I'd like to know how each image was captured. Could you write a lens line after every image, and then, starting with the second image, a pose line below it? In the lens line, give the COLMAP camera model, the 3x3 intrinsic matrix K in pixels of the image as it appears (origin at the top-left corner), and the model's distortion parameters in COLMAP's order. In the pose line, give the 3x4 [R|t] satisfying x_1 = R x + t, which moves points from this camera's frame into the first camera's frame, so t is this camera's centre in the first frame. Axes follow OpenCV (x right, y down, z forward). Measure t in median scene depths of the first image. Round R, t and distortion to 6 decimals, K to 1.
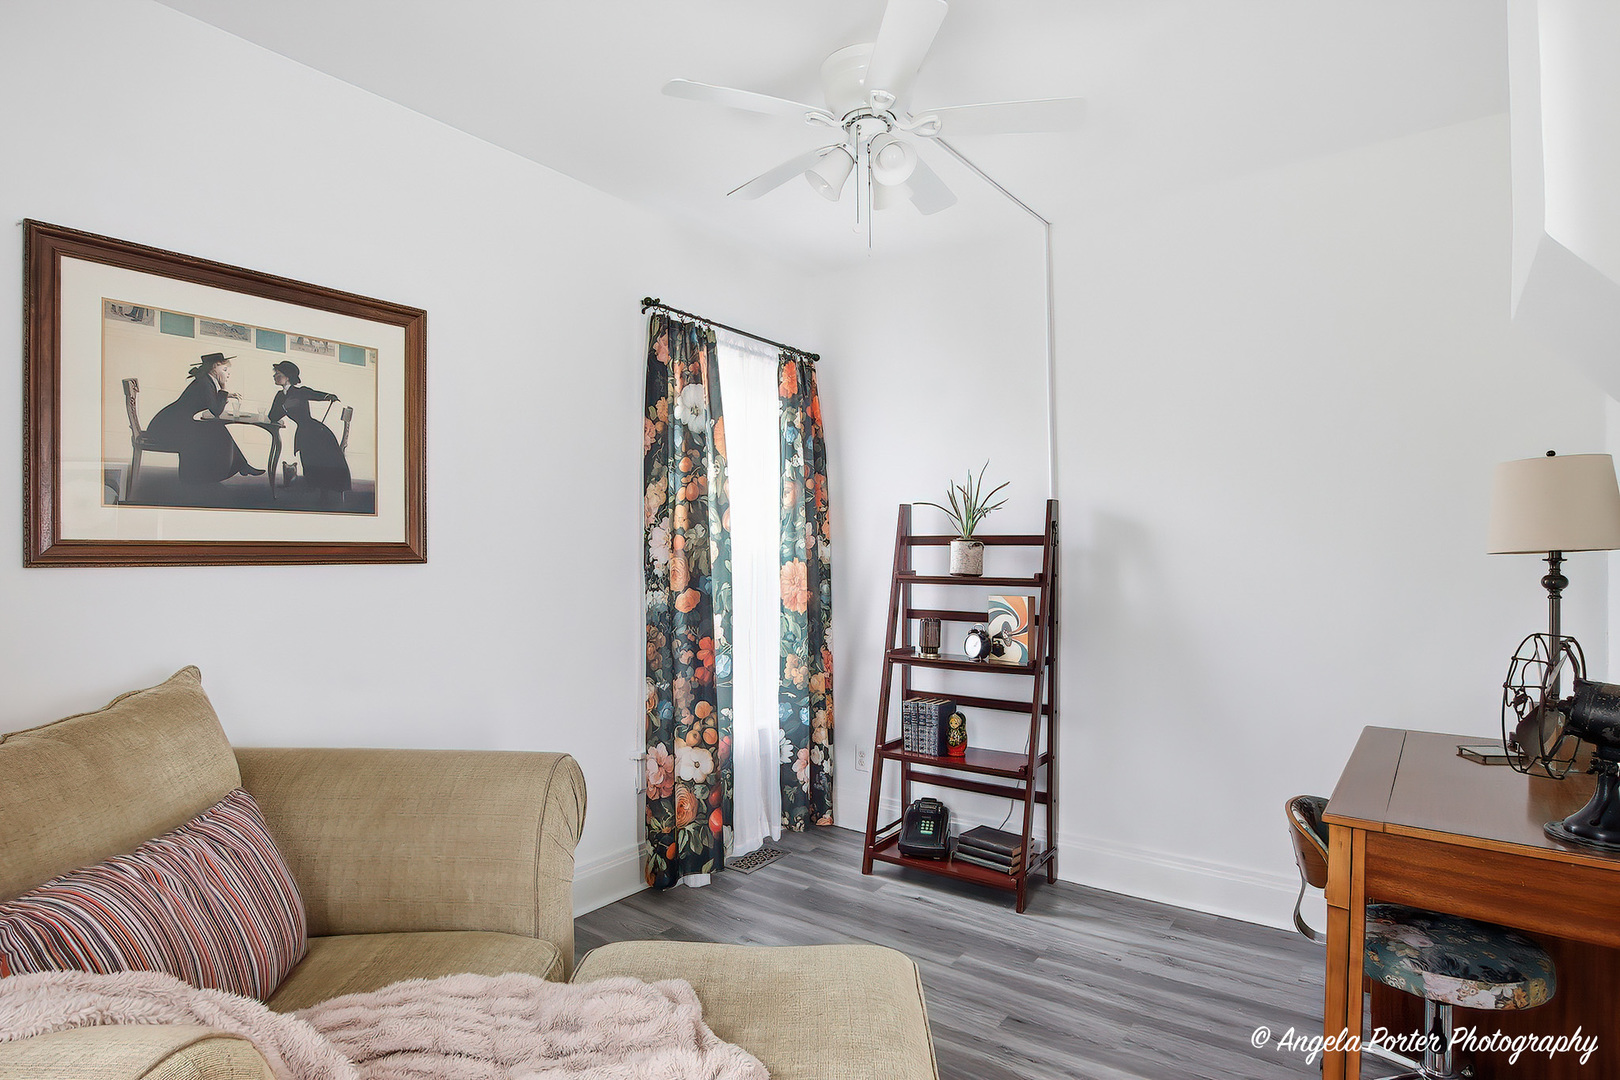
lens RADIAL K [[836.1, 0, 811.9], [0, 836.1, 549.7], [0, 0, 1]] dist [-0.019090, -0.000352]
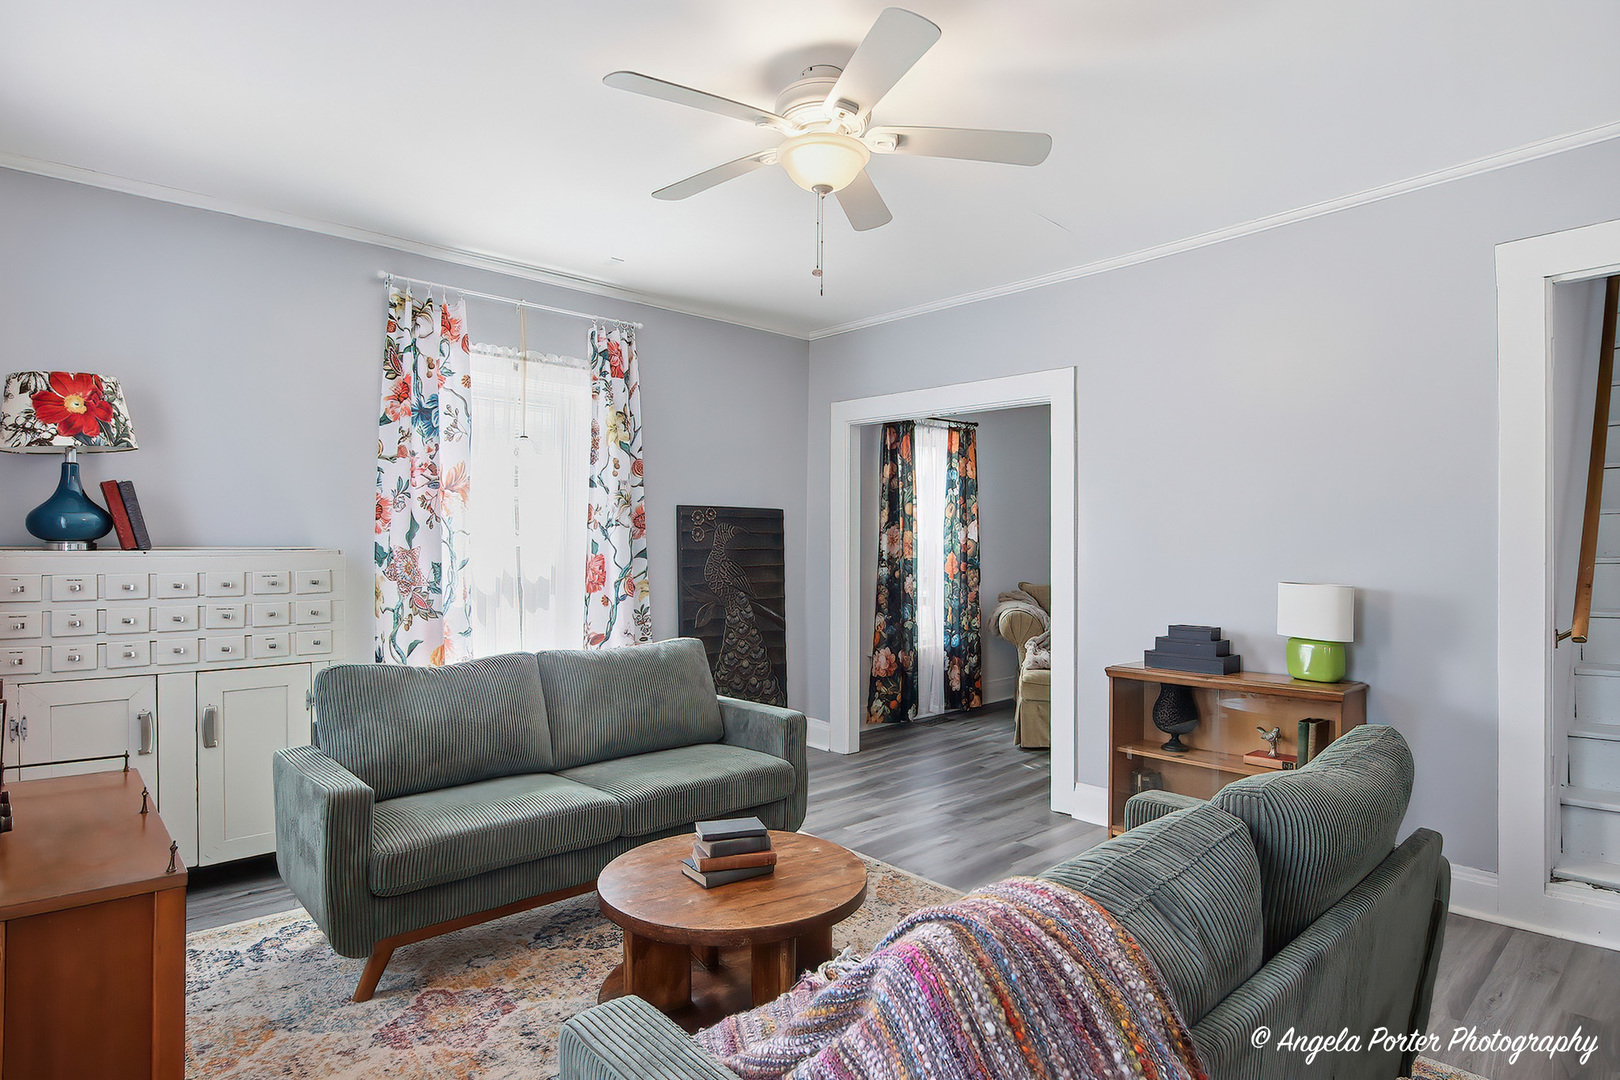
lens RADIAL K [[836.1, 0, 811.9], [0, 836.1, 549.7], [0, 0, 1]] dist [-0.019090, -0.000352]
pose [[0.981176, 0.010923, -0.192806, 0.025027], [-0.007487, 0.999800, 0.018539, -0.021046], [0.192970, -0.016747, 0.981062, -0.765274]]
